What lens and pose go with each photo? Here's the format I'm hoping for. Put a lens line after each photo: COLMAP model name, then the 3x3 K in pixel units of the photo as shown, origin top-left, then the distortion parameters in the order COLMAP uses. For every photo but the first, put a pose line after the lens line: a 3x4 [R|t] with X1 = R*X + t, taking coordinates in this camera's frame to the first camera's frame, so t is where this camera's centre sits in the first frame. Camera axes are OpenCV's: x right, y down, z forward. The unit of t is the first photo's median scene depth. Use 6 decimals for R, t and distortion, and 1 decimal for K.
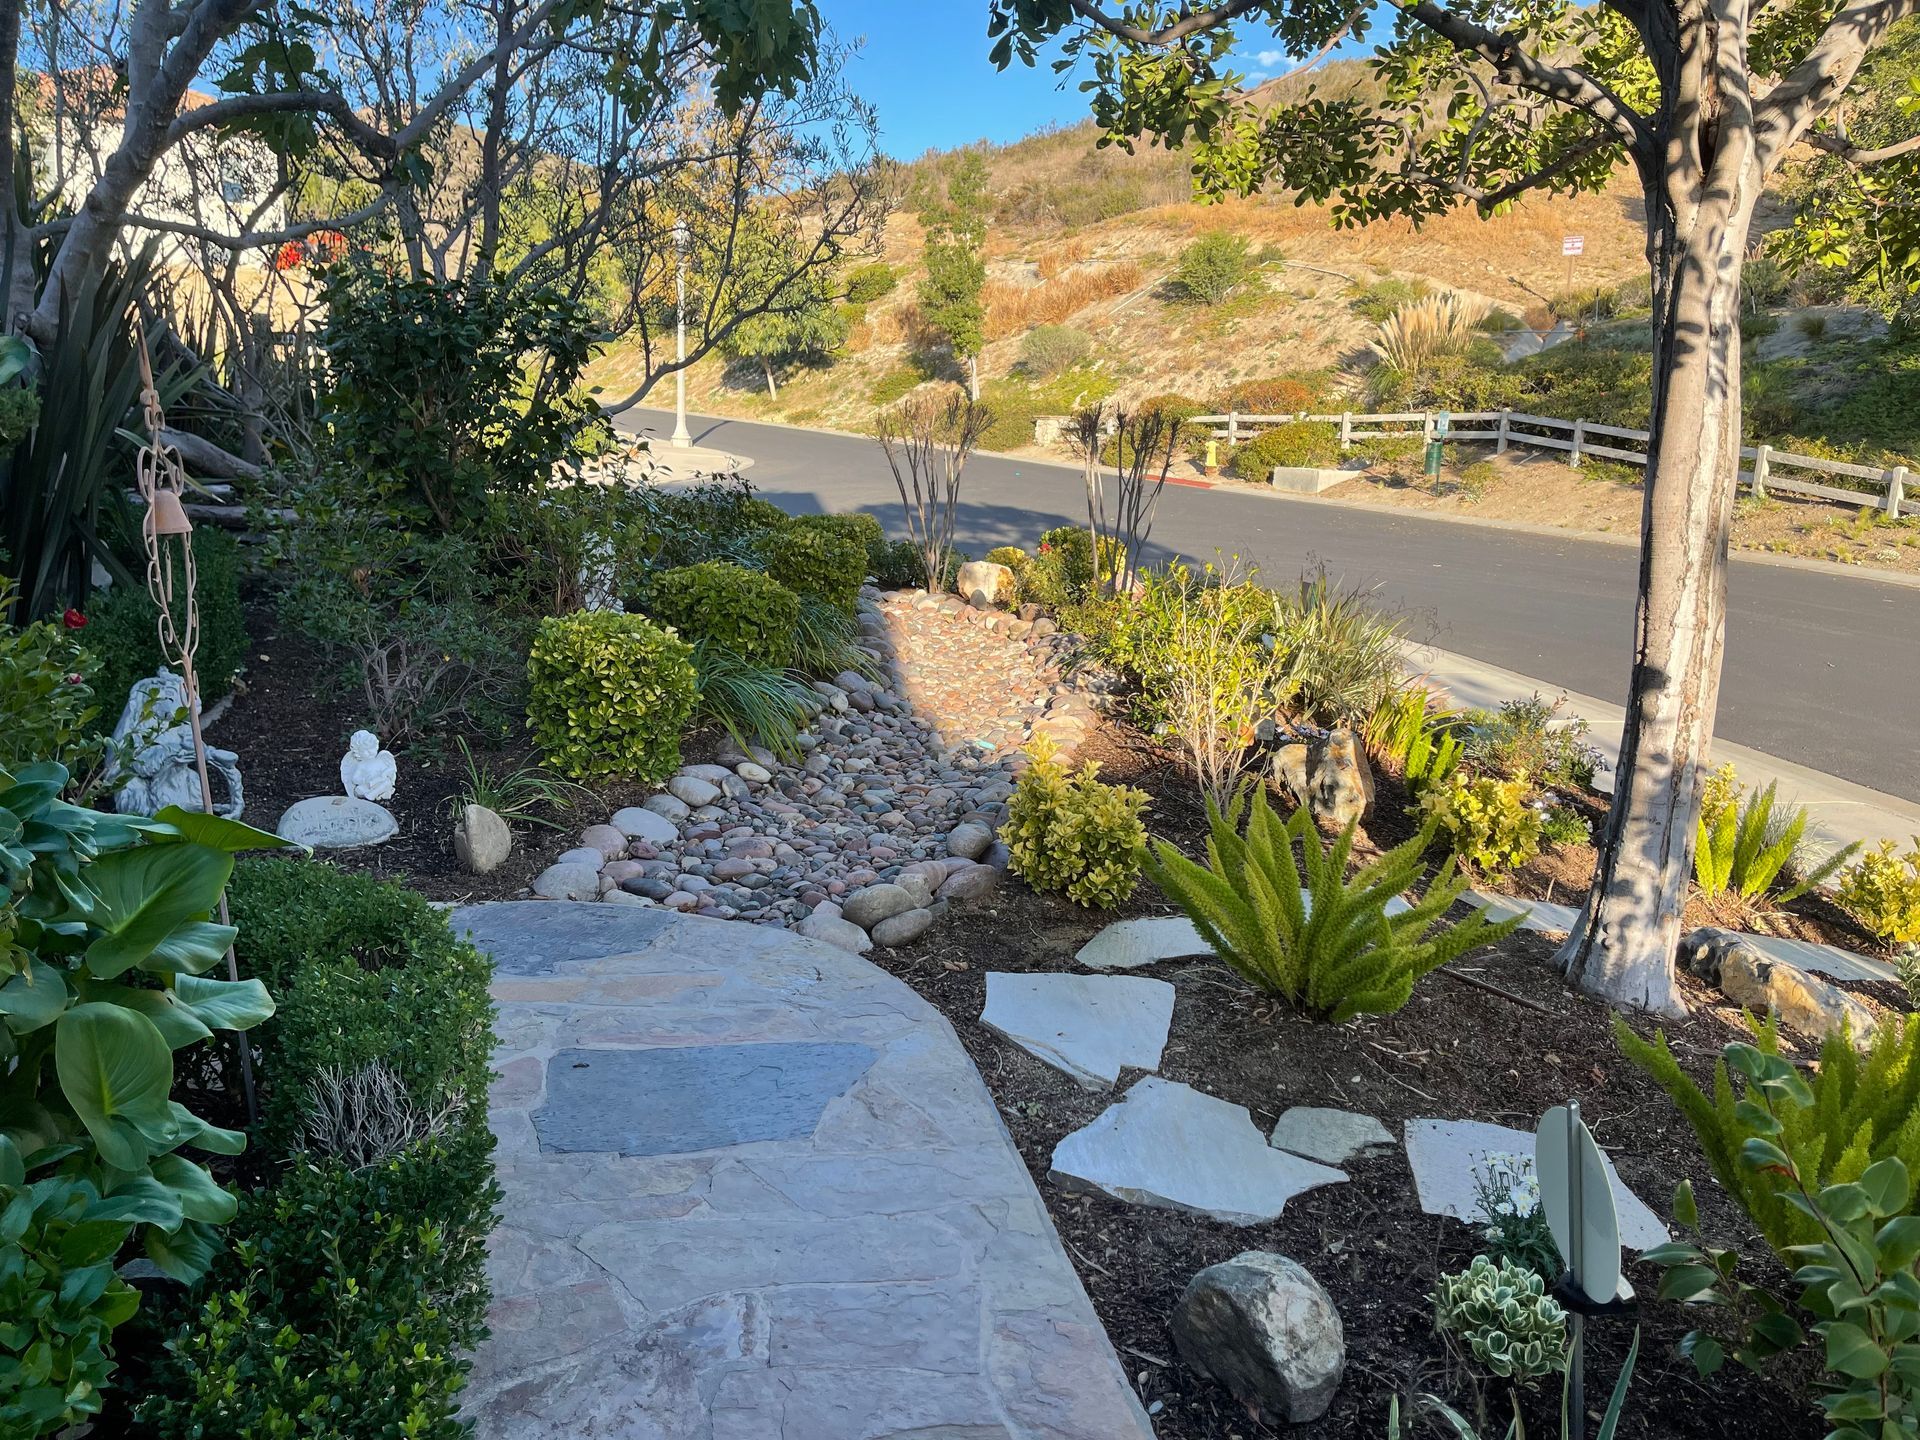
lens RADIAL K [[1447.8, 0, 956.5], [0, 1447.8, 722.1], [0, 0, 1]] dist [0.048316, -0.036082]
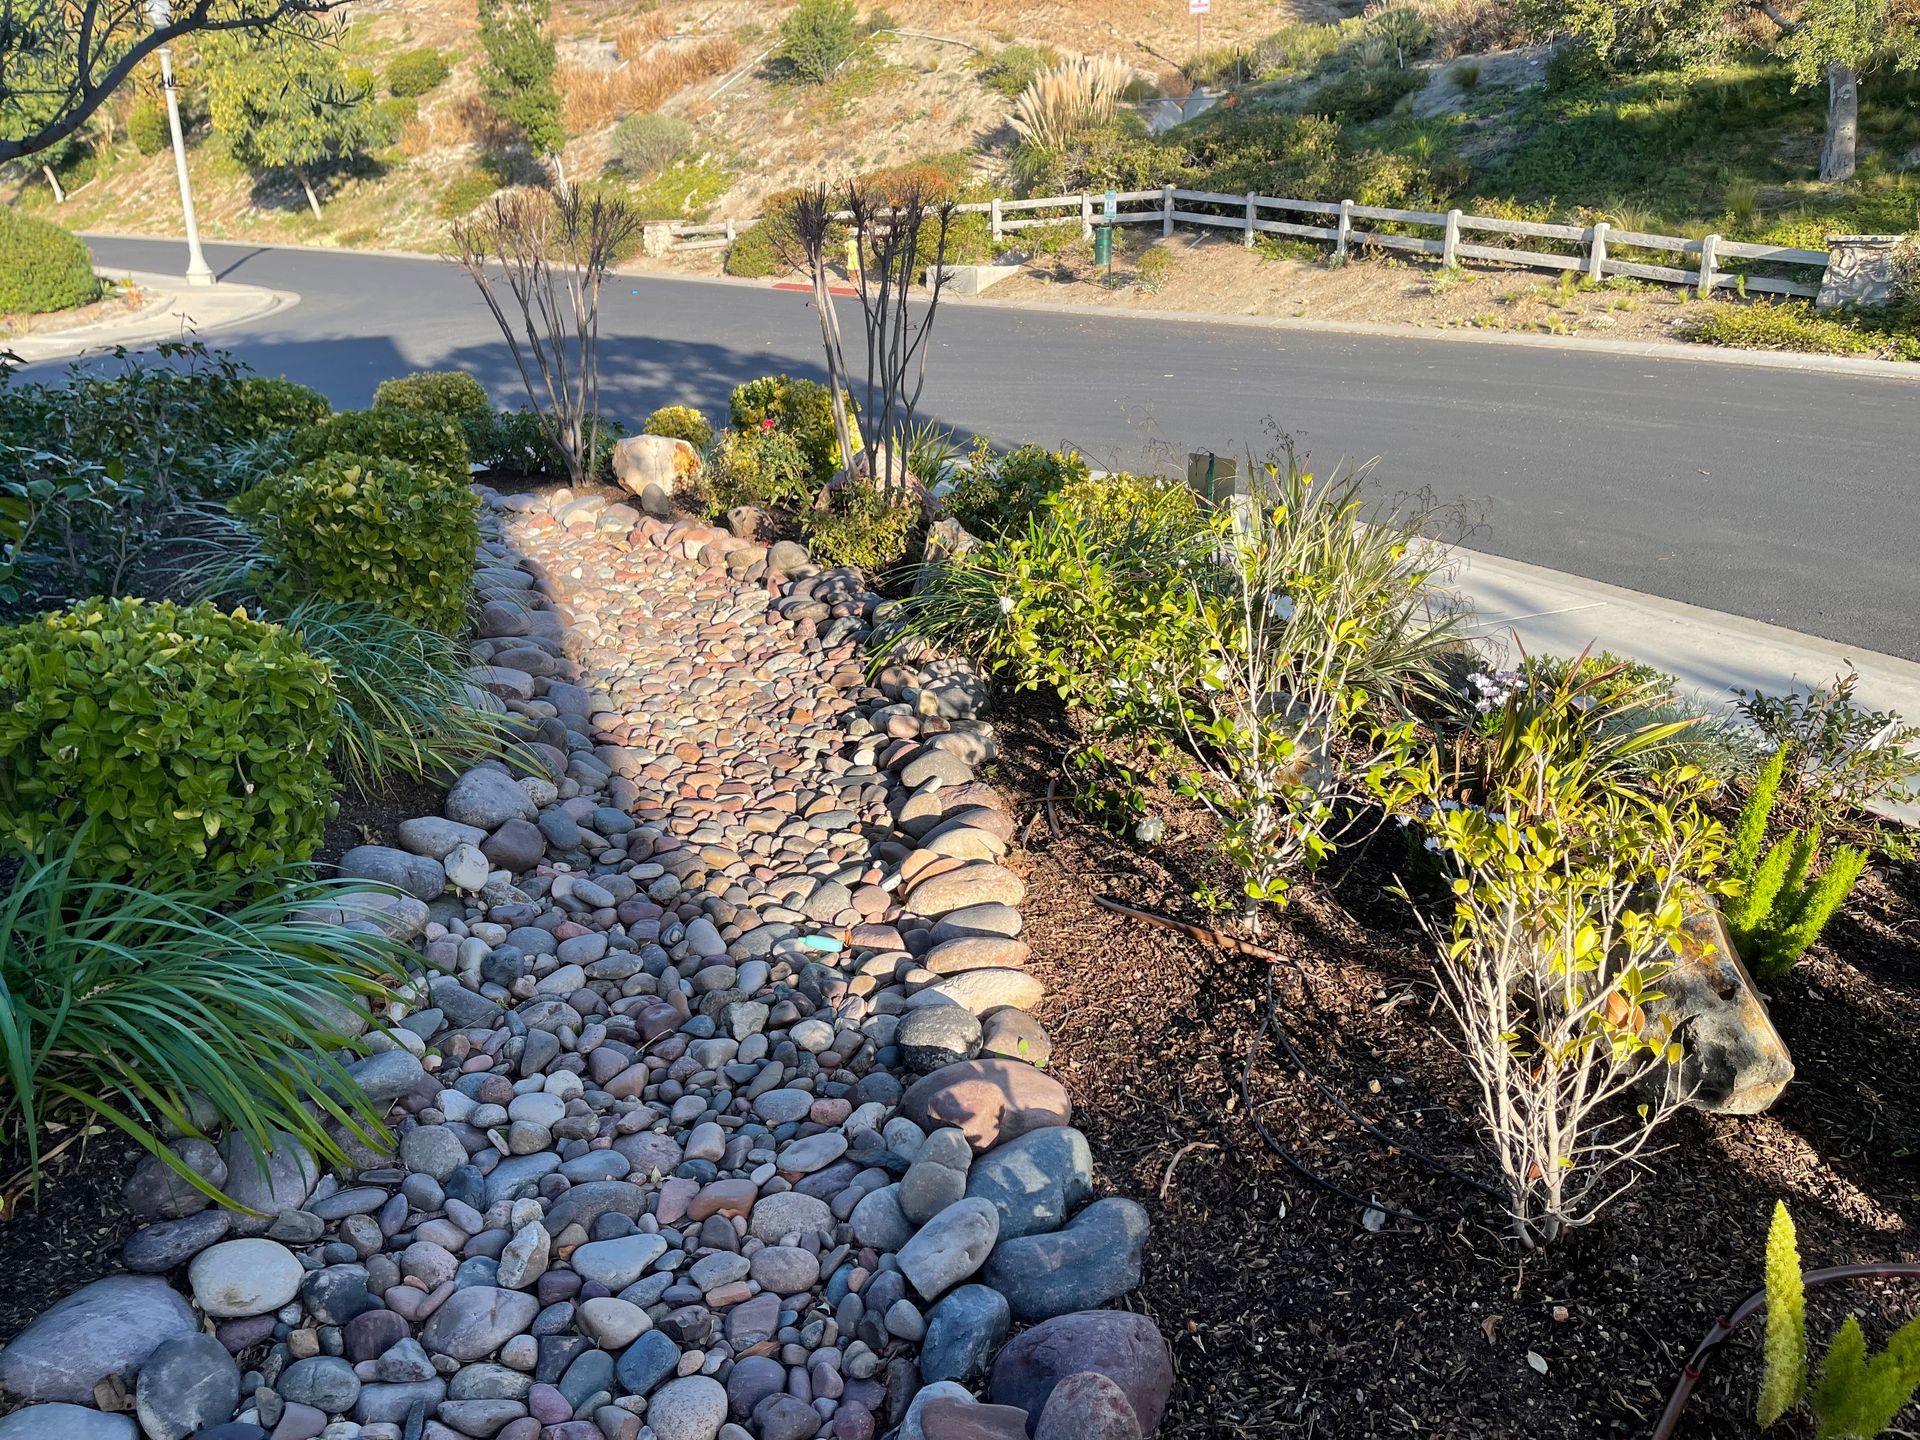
lens RADIAL K [[1447.8, 0, 963.0], [0, 1447.8, 716.3], [0, 0, 1]] dist [0.048316, -0.036082]
pose [[0.962778, -0.136480, 0.233308, -0.006180], [0.107110, 0.985138, 0.134280, -0.020472], [-0.248167, -0.104292, 0.963087, 0.102540]]
